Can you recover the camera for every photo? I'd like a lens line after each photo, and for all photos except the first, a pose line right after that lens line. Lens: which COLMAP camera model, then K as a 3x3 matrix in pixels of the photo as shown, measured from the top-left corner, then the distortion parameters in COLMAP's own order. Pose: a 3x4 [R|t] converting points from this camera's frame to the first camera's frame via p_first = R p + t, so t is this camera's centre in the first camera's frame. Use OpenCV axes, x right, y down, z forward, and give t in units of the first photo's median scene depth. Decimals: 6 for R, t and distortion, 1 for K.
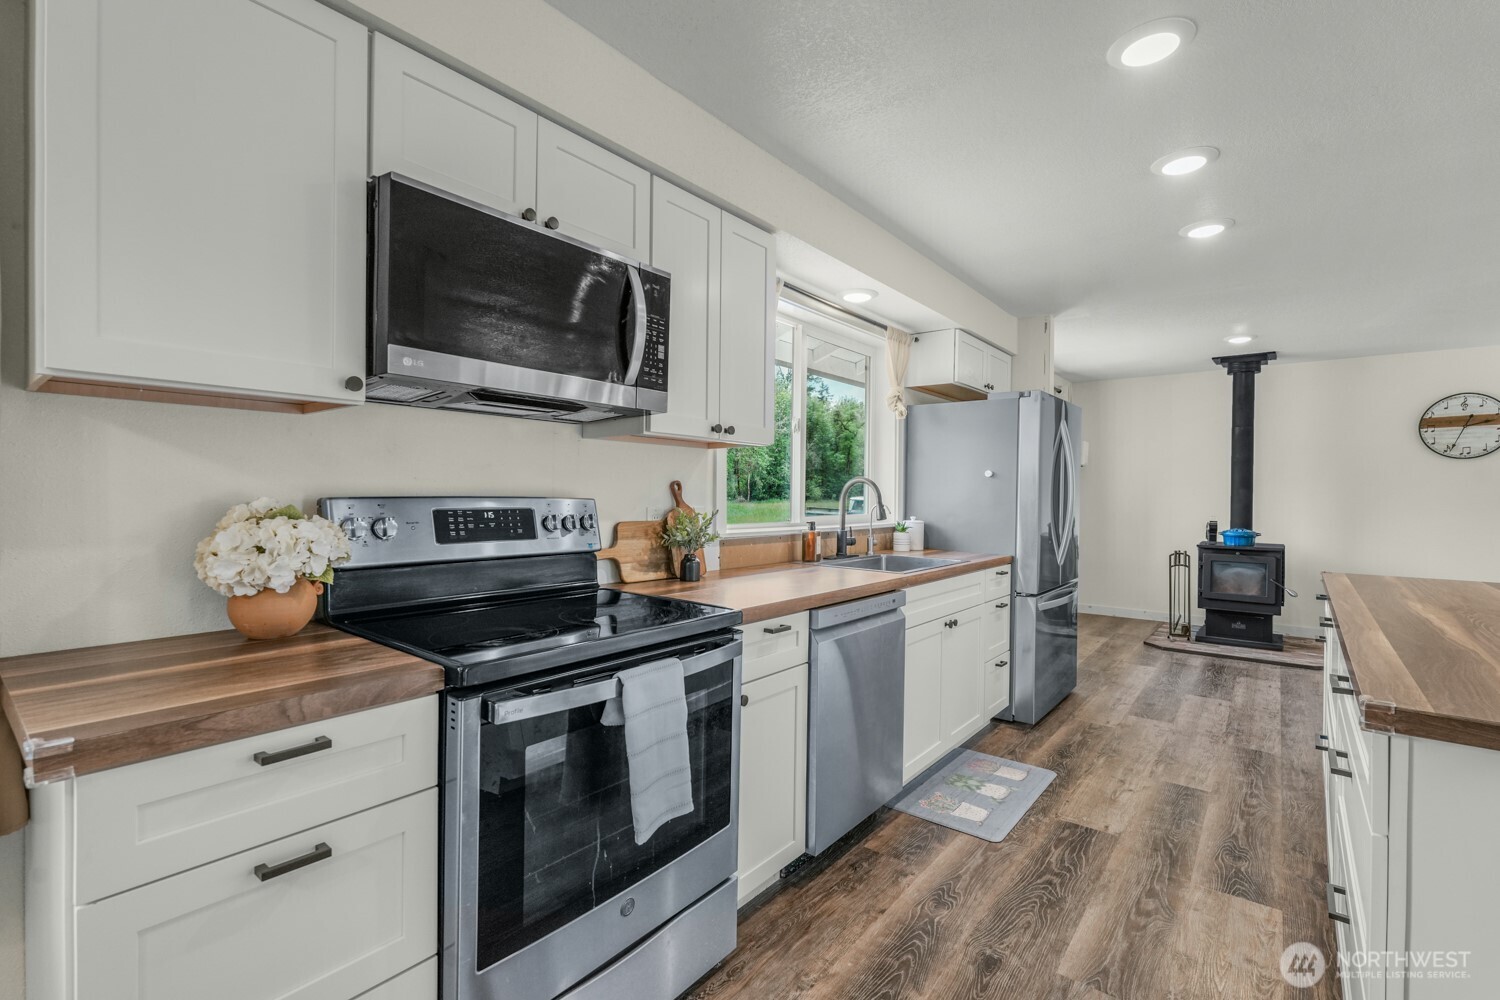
lens RADIAL K [[661.9, 0, 750.0], [0, 661.9, 500.0], [0, 0, 1]] dist [-0.001498, 0.000432]
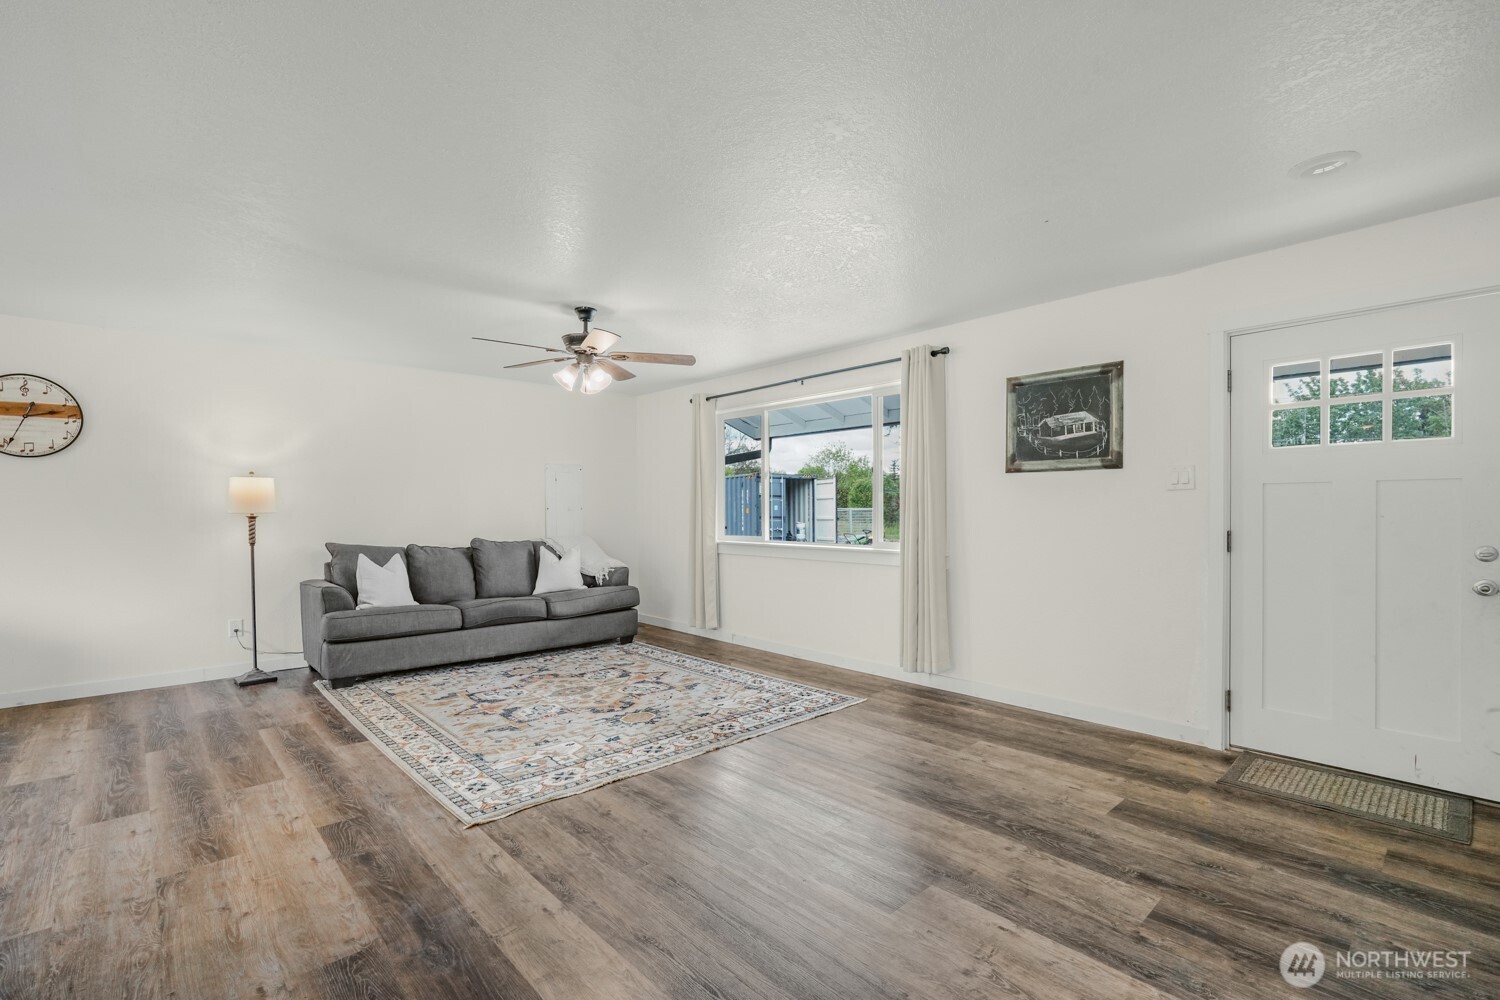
lens RADIAL K [[675.0, 0, 746.8], [0, 675.0, 518.2], [0, 0, 1]] dist [-0.000441, 0.000329]
pose [[0.151412, -0.024470, 0.988168, 0.890438], [0.013672, 0.999650, 0.022660, 0.009132], [-0.988376, 0.010079, 0.151693, 0.051639]]
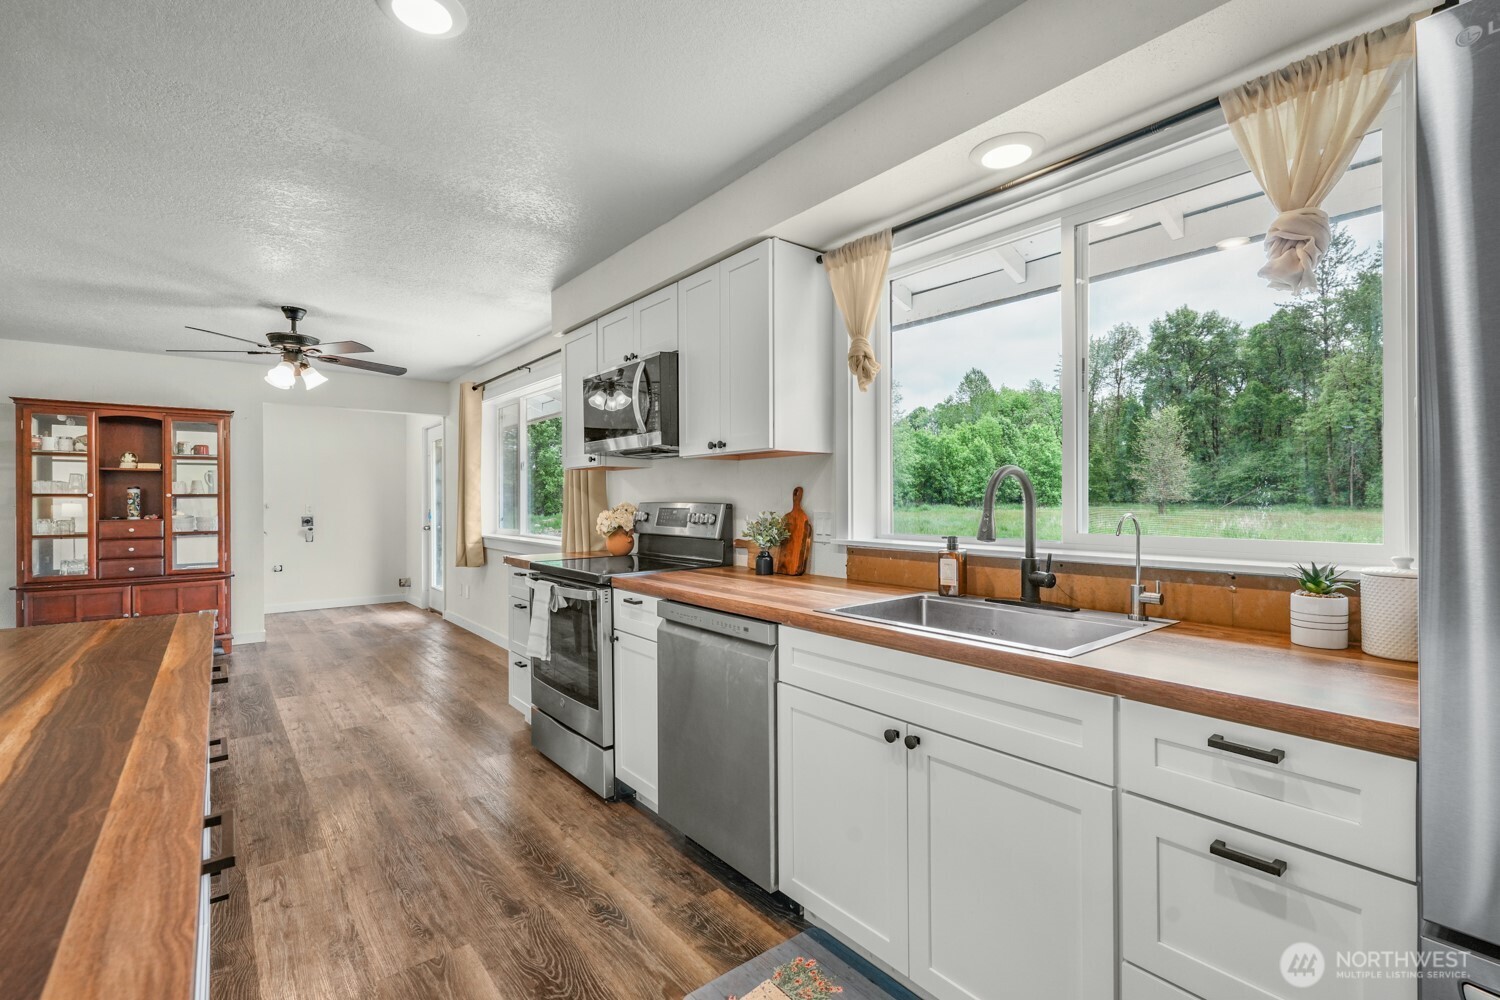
lens RADIAL K [[666.7, 0, 750.0], [0, 666.7, 500.0], [0, 0, 1]] dist [-0.000749, 0.000759]
pose [[-0.206513, -0.010585, -0.978387, 1.032573], [-0.007687, 0.999928, -0.009196, 0.003579], [0.978414, 0.005621, -0.206580, 1.199023]]
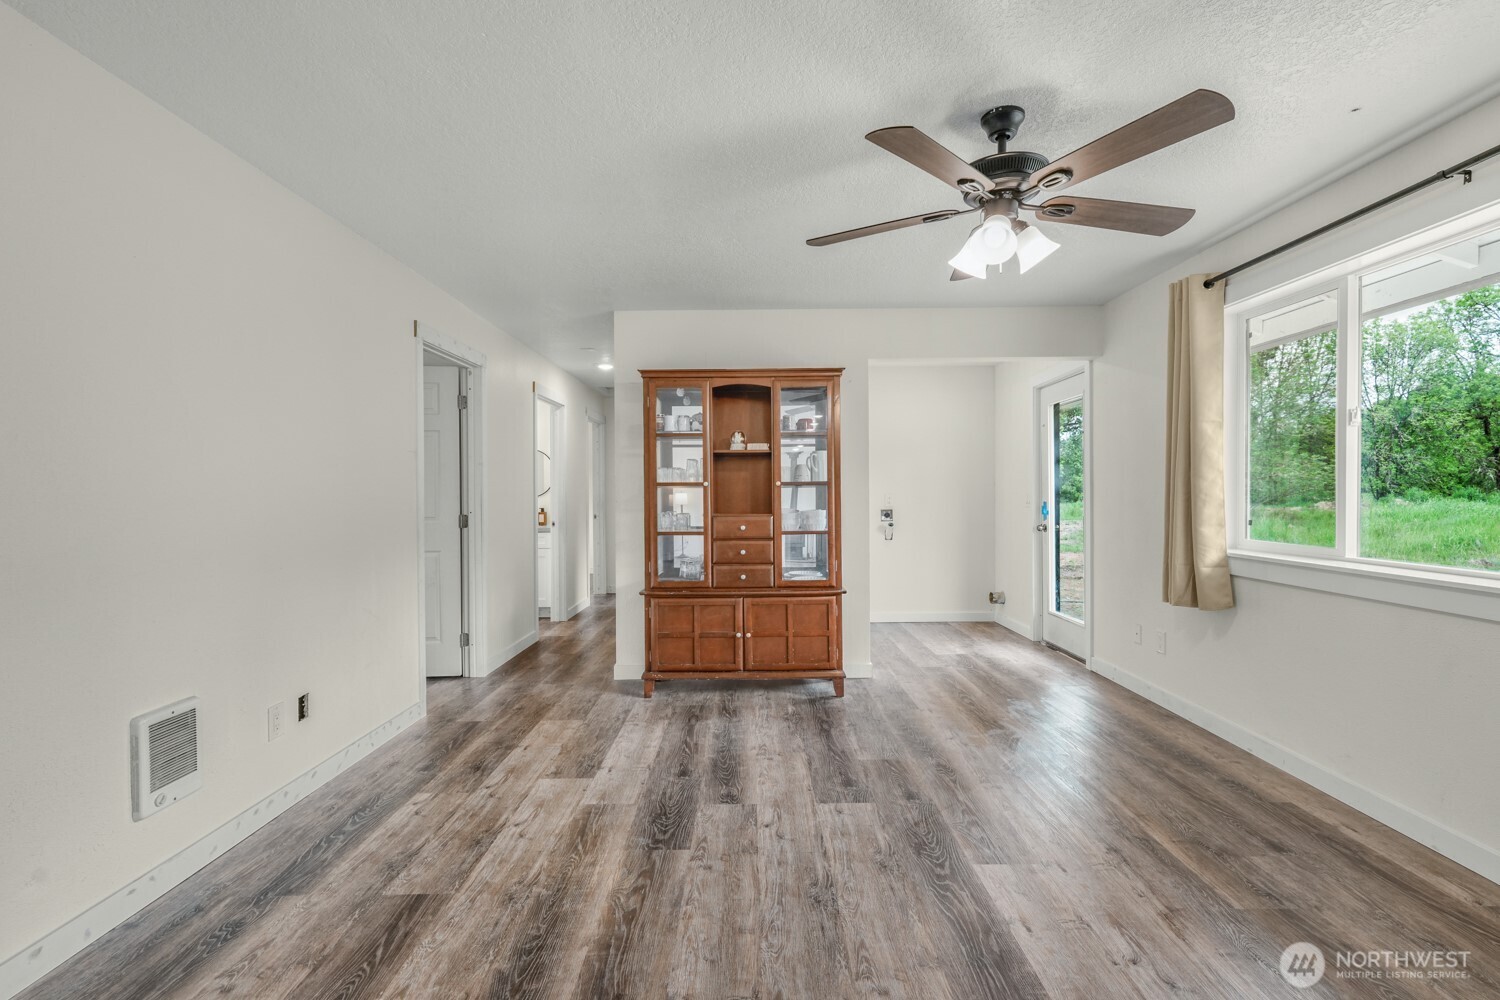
lens RADIAL K [[661.9, 0, 750.0], [0, 661.9, 500.0], [0, 0, 1]] dist [-0.001498, 0.000432]
pose [[-0.778903, 0.002225, -0.627141, 0.400817], [-0.007190, 0.999896, 0.012478, 0.003861], [0.627103, 0.014228, -0.778806, 0.153485]]
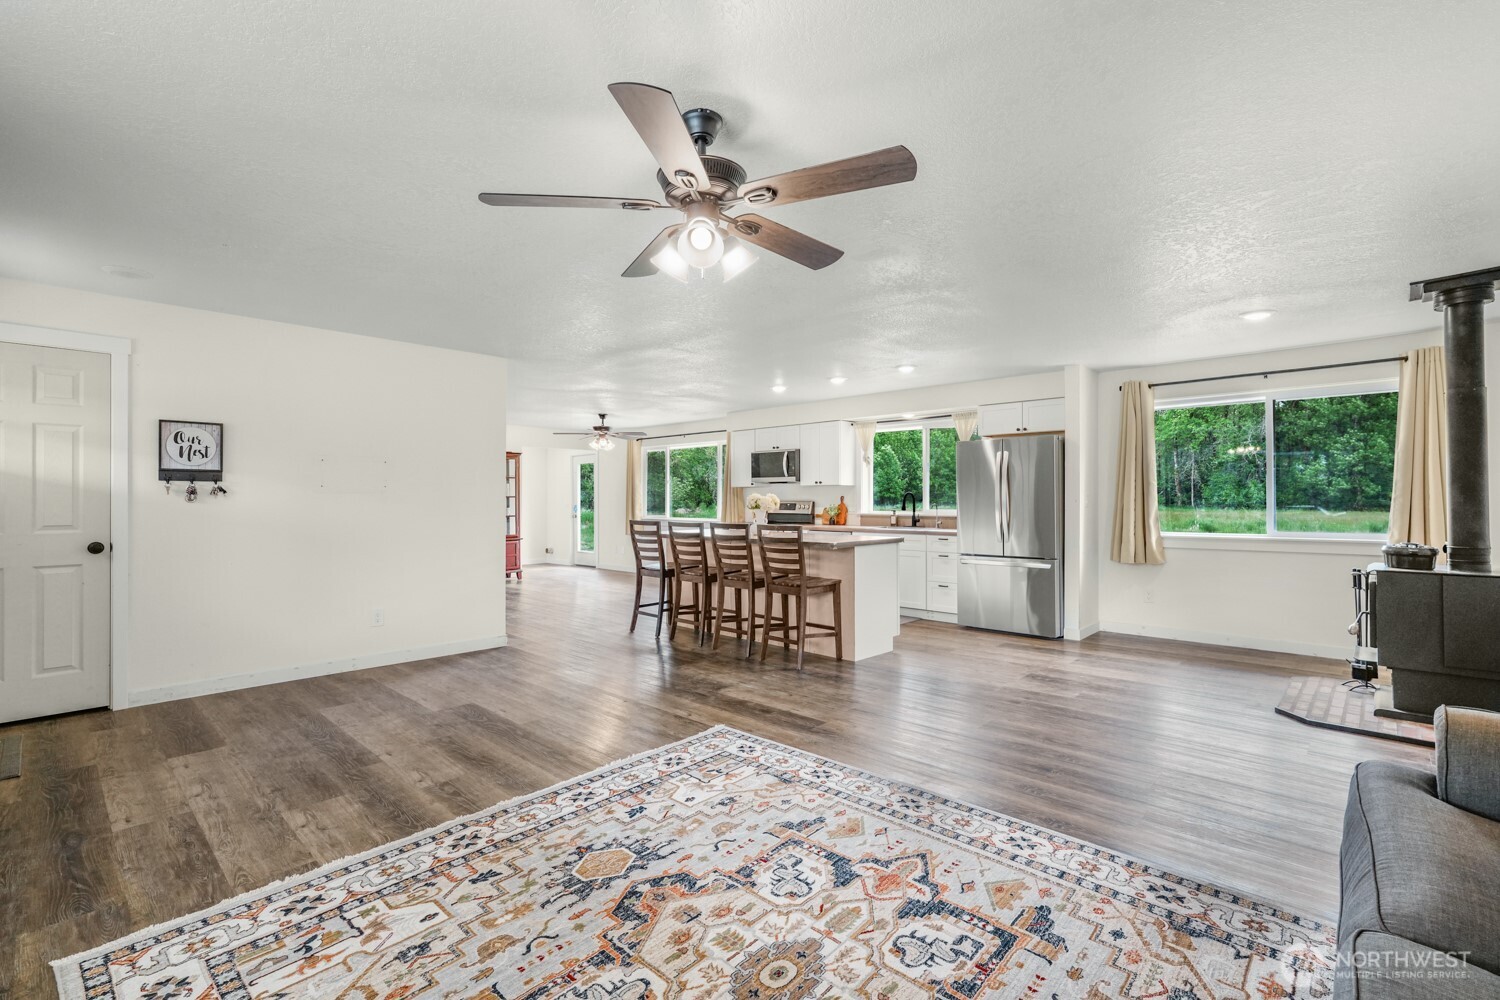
lens RADIAL K [[664.9, 0, 754.4], [0, 664.9, 498.8], [0, 0, 1]] dist [0.000220, -0.000360]
pose [[-0.074148, -0.010393, -0.997193, 3.381260], [-0.007827, 0.999921, -0.009839, 0.021214], [0.997217, 0.007075, -0.074223, 0.842345]]
